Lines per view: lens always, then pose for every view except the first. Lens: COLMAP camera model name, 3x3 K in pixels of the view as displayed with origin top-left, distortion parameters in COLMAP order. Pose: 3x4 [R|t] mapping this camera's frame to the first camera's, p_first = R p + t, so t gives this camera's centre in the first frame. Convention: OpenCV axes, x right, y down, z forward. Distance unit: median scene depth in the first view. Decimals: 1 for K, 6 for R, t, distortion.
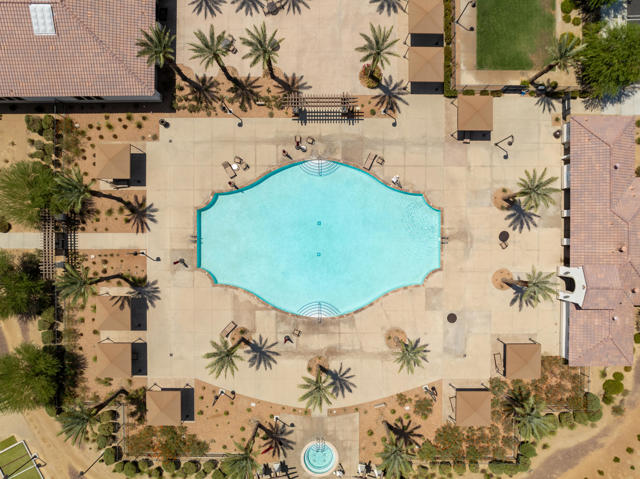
lens RADIAL K [[448.7, 0, 320.0], [0, 448.7, 239.5], [0, 0, 1]] dist [-0.044760, 0.001223]
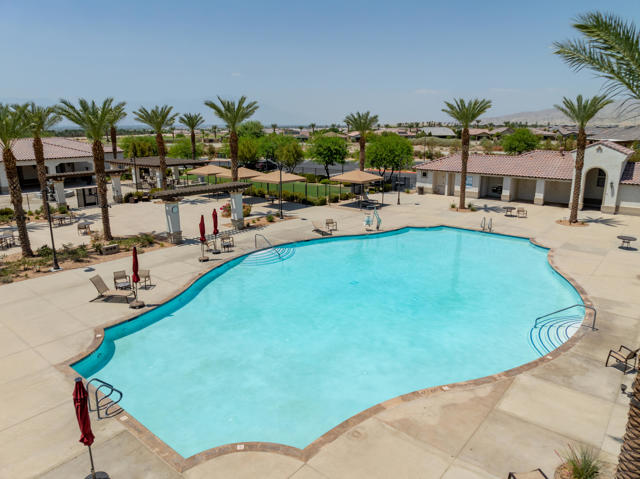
lens RADIAL K [[448.7, 0, 320.0], [0, 448.7, 239.5], [0, 0, 1]] dist [-0.044760, 0.001223]
pose [[0.638386, -0.193356, 0.745034, -0.366214], [0.769675, 0.150411, -0.620464, 0.220041], [0.007909, 0.969531, 0.244842, 0.851501]]
